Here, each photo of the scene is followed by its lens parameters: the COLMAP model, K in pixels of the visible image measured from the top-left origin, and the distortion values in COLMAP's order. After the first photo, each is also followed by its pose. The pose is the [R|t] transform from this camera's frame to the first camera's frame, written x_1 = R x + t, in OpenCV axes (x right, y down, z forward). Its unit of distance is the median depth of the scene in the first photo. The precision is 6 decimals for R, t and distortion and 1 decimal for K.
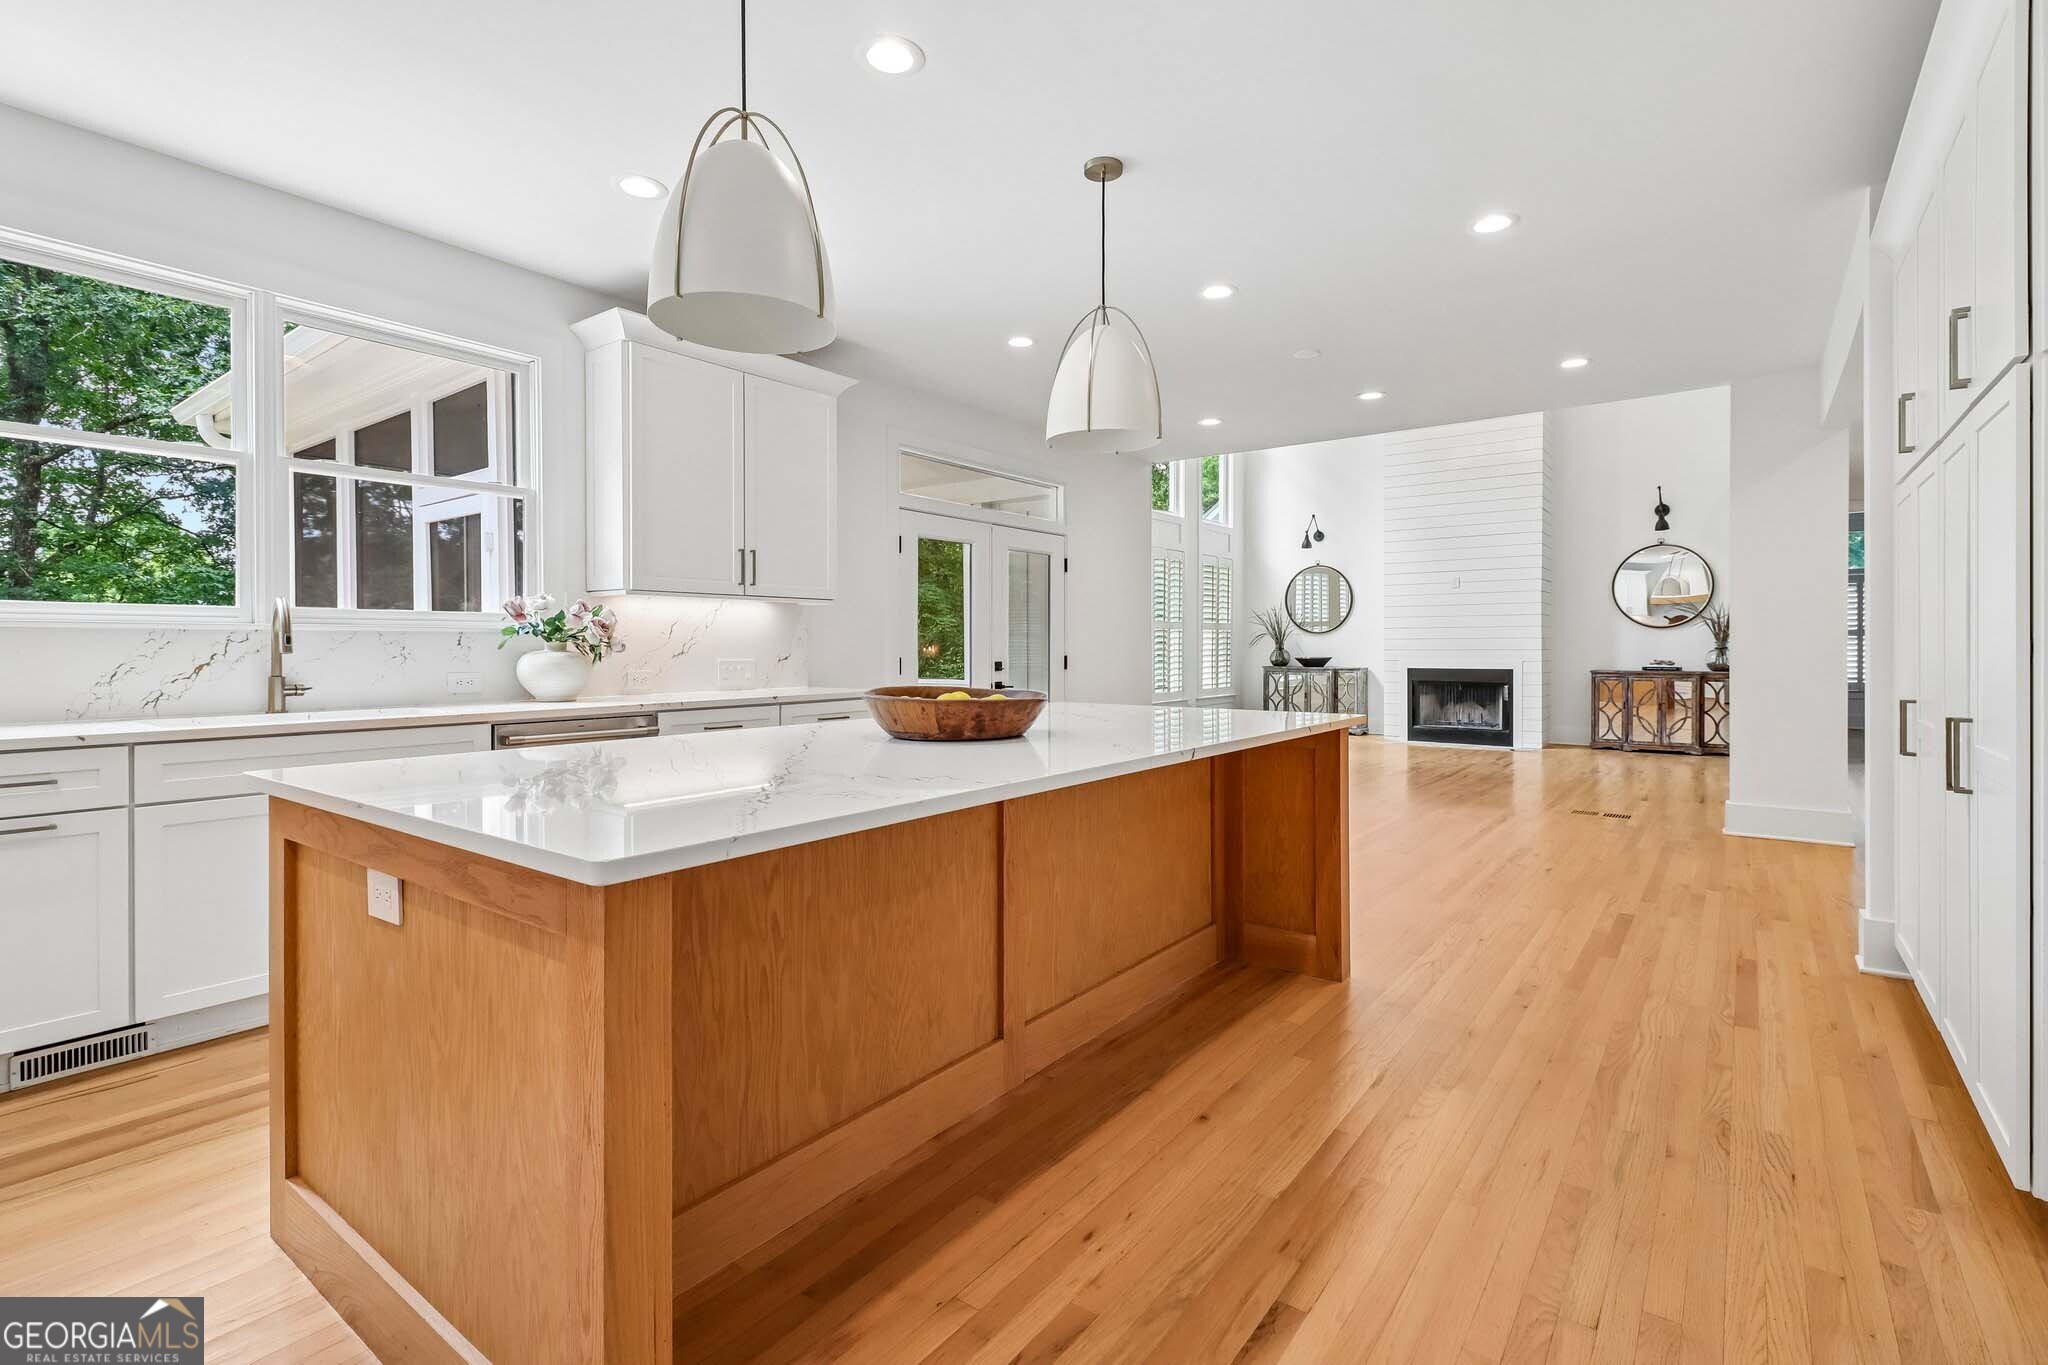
lens RADIAL K [[947.9, 0, 1034.3], [0, 947.9, 649.5], [0, 0, 1]] dist [0.017840, -0.002923]
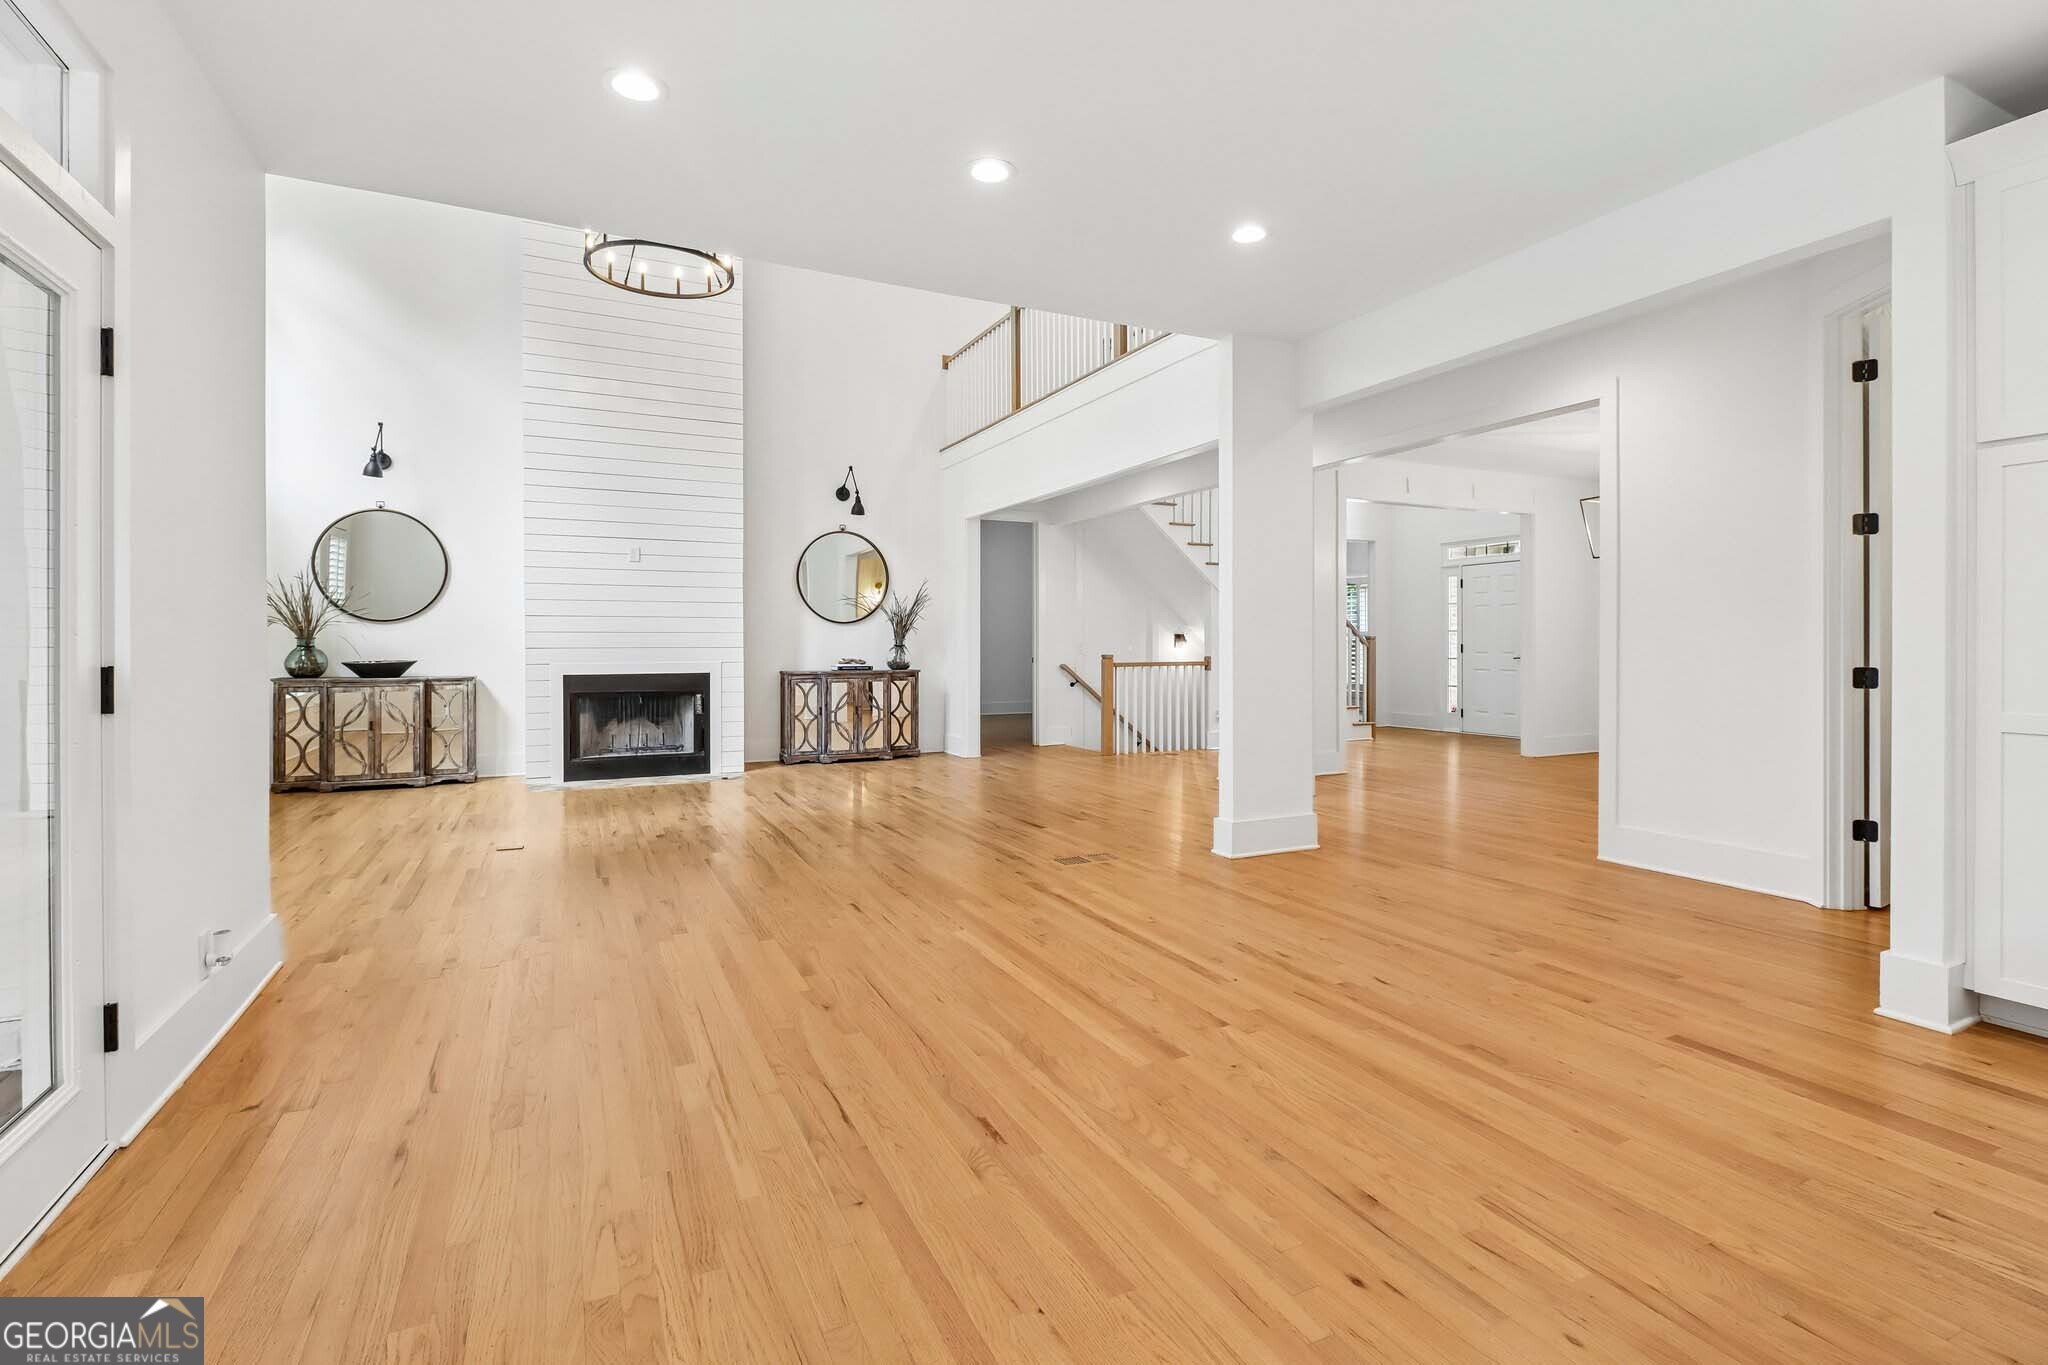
lens RADIAL K [[947.9, 0, 1026.6], [0, 947.9, 646.2], [0, 0, 1]] dist [0.017840, -0.002923]
pose [[0.458674, -0.001713, 0.888603, -0.064290], [0.003062, 0.999995, 0.000347, -0.000426], [-0.888599, 0.002561, 0.458677, 0.423316]]
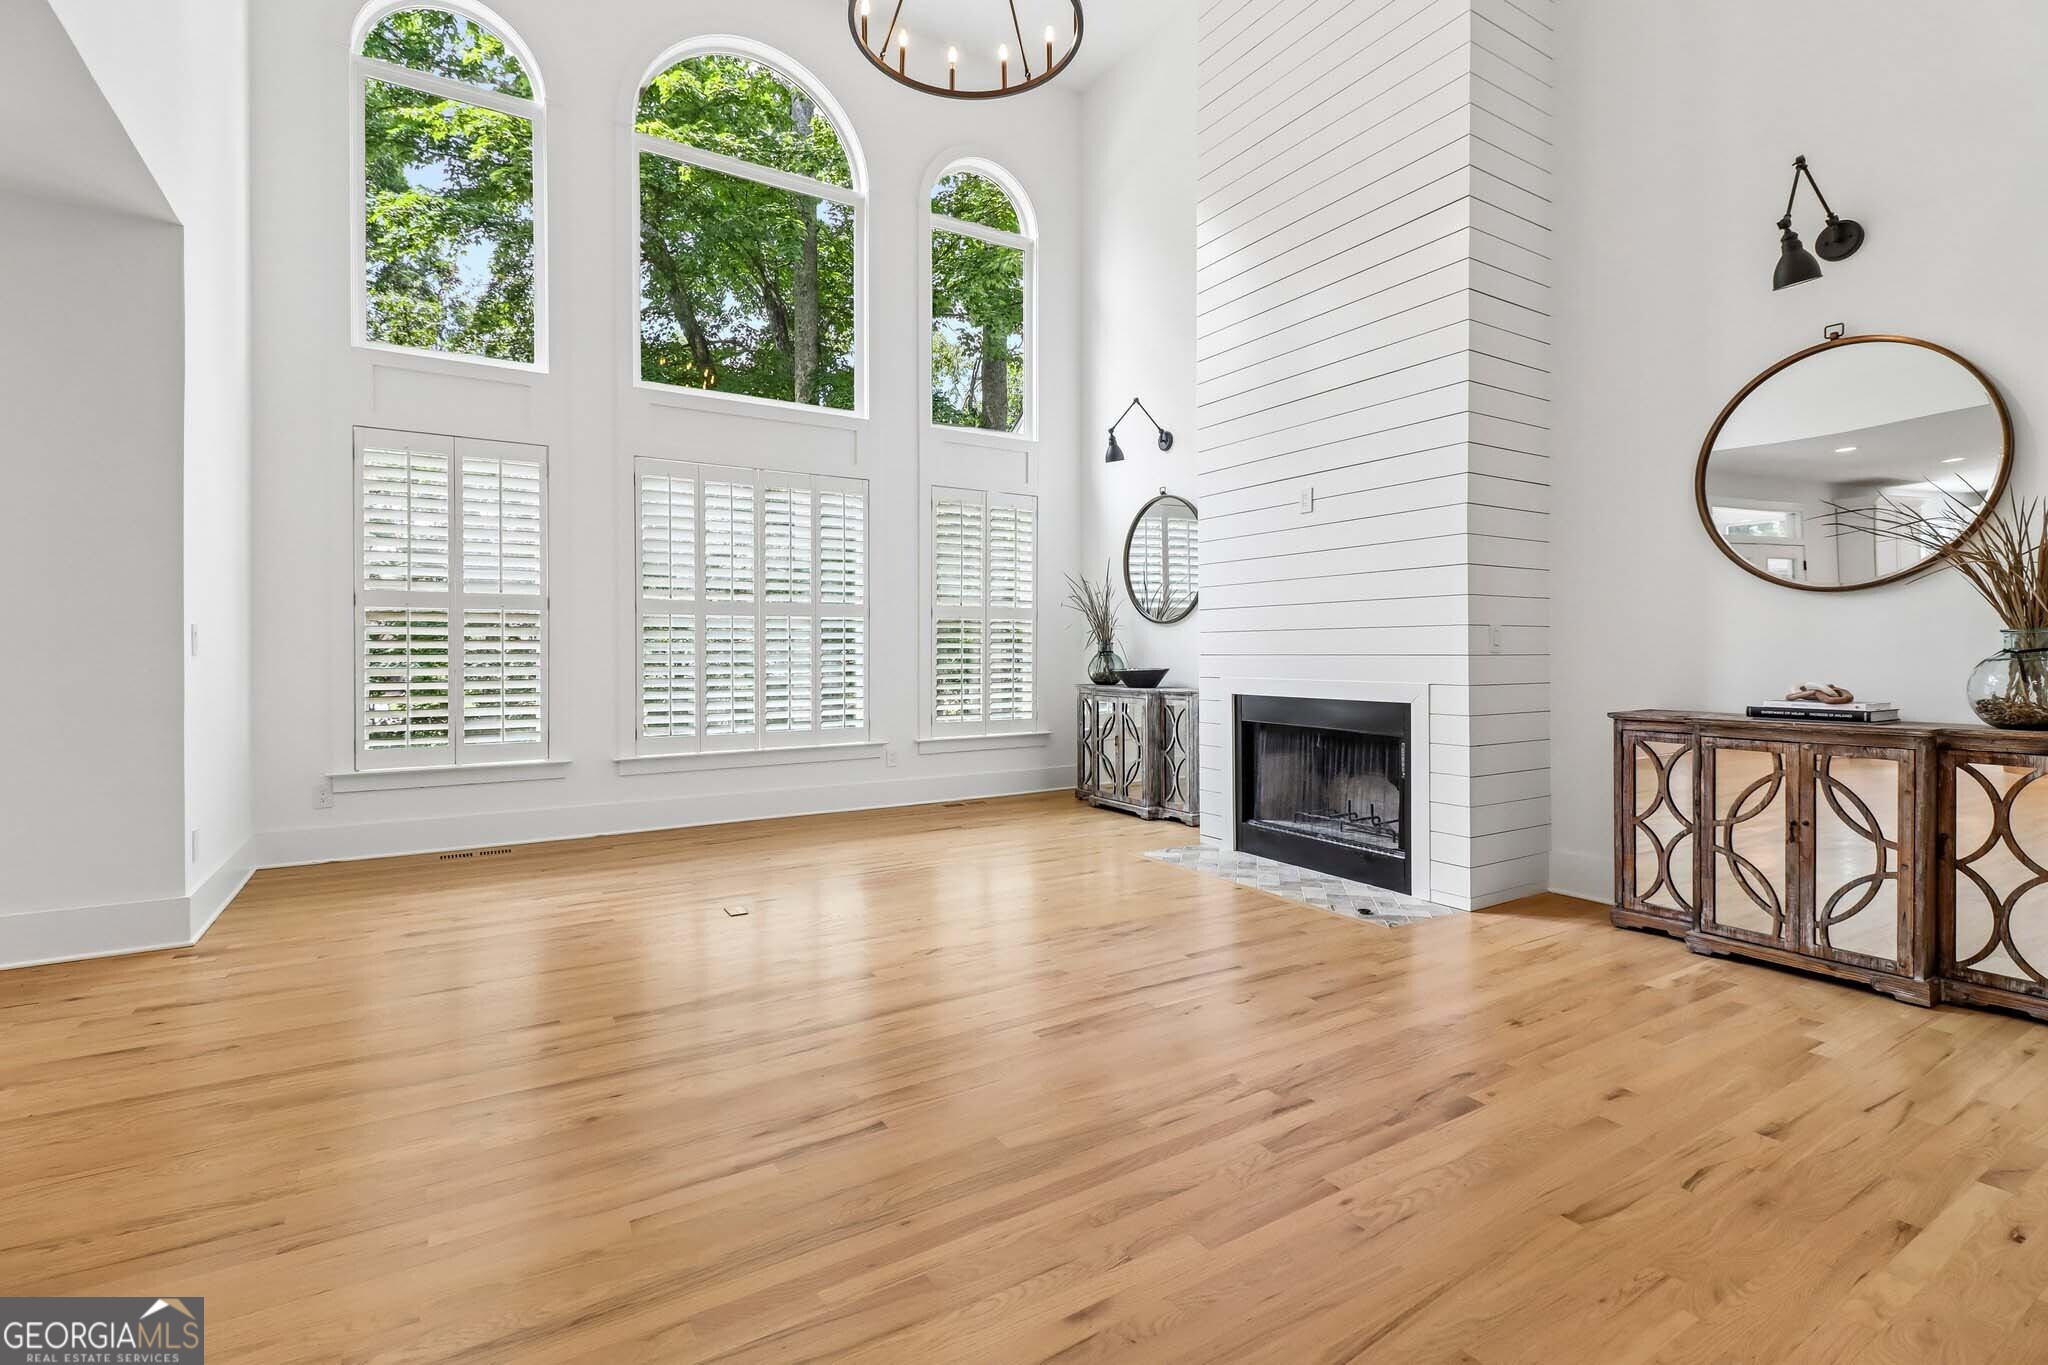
lens RADIAL K [[947.9, 0, 1046.7], [0, 947.9, 654.1], [0, 0, 1]] dist [0.017840, -0.002923]
pose [[0.933915, -0.004911, -0.357461, 0.508444], [0.007774, 0.999948, 0.006573, -0.004393], [0.357410, -0.008918, 0.933905, 0.575143]]
